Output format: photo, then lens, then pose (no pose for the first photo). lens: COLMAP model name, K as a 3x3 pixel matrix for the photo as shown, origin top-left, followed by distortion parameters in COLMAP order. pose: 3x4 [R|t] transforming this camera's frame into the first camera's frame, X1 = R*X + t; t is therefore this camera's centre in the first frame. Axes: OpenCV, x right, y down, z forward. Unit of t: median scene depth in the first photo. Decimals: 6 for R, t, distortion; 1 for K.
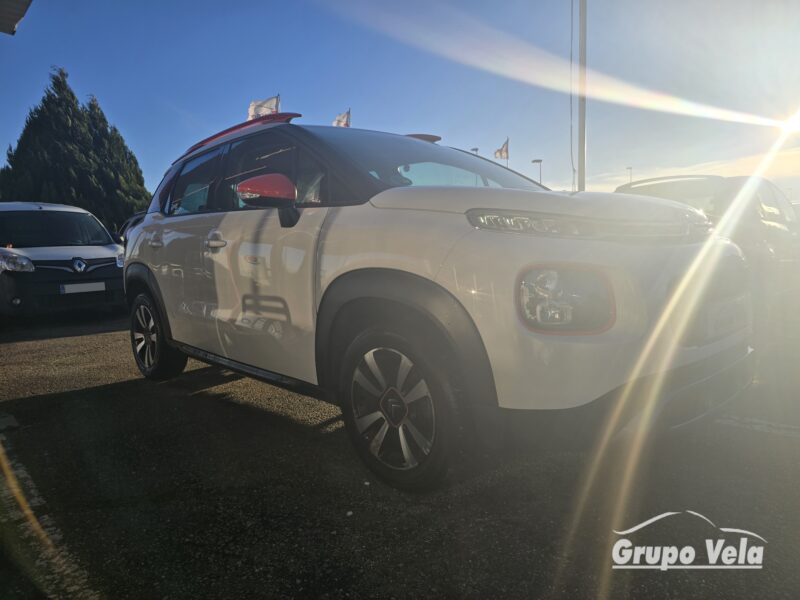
lens RADIAL K [[543.2, 0, 402.5], [0, 543.2, 300.7], [0, 0, 1]] dist [0.031434, -0.019610]
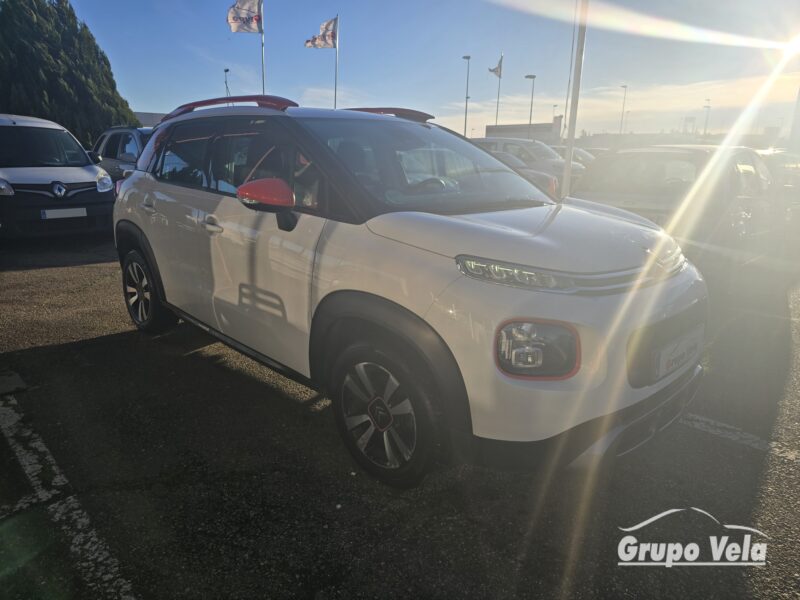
lens RADIAL K [[543.2, 0, 399.0], [0, 543.2, 297.5], [0, 0, 1]] dist [0.031434, -0.019610]
pose [[0.998288, 0.045685, 0.036523, -0.026548], [-0.050894, 0.986205, 0.157508, -0.200608], [-0.028824, -0.159097, 0.986842, -0.067559]]
